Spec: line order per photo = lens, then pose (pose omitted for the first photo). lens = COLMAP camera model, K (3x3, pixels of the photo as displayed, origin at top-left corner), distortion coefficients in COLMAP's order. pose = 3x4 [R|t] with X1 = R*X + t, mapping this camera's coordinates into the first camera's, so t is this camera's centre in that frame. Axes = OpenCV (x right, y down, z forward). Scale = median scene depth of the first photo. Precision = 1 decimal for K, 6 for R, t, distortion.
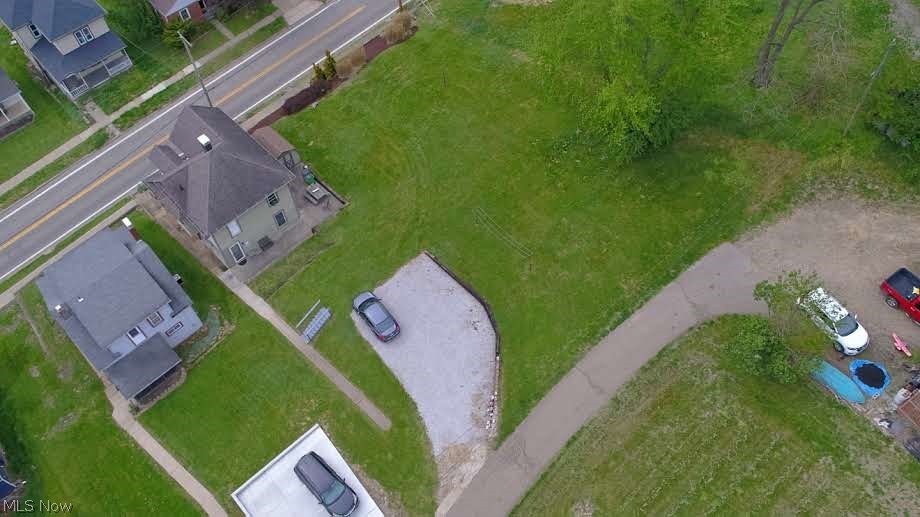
lens RADIAL K [[730.0, 0, 455.2], [0, 730.0, 256.5], [0, 0, 1]] dist [0.009240, -0.002189]
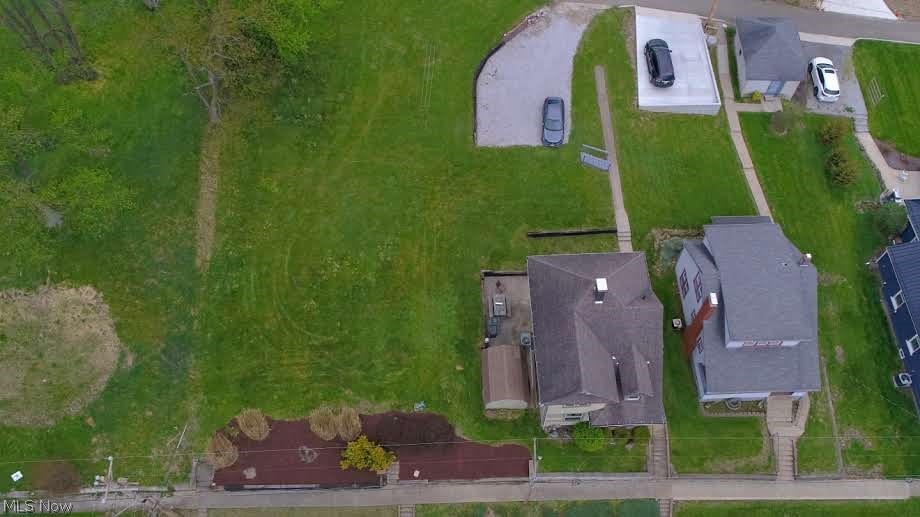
lens RADIAL K [[751.4, 0, 462.6], [0, 751.4, 258.5], [0, 0, 1]] dist [0.007226, -0.006050]
pose [[-0.746424, -0.549728, 0.375034, -0.582239], [0.574599, -0.248119, 0.779919, -1.006720], [-0.335690, 0.797644, 0.501075, 0.652849]]
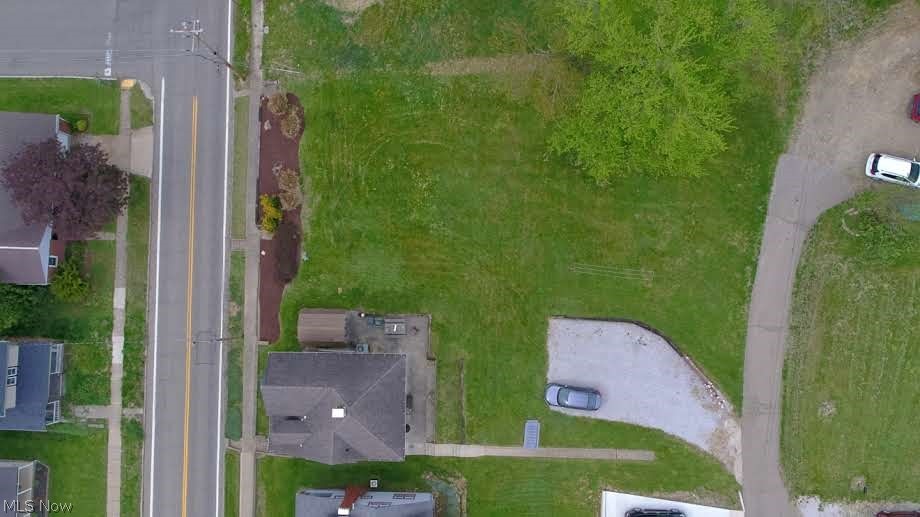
lens RADIAL K [[751.4, 0, 462.6], [0, 751.4, 258.5], [0, 0, 1]] dist [0.007226, -0.006050]
pose [[0.702098, -0.708909, 0.067136, -0.160034], [0.588183, 0.630497, 0.506472, -0.771480], [-0.401371, -0.316105, 0.859639, 0.142107]]
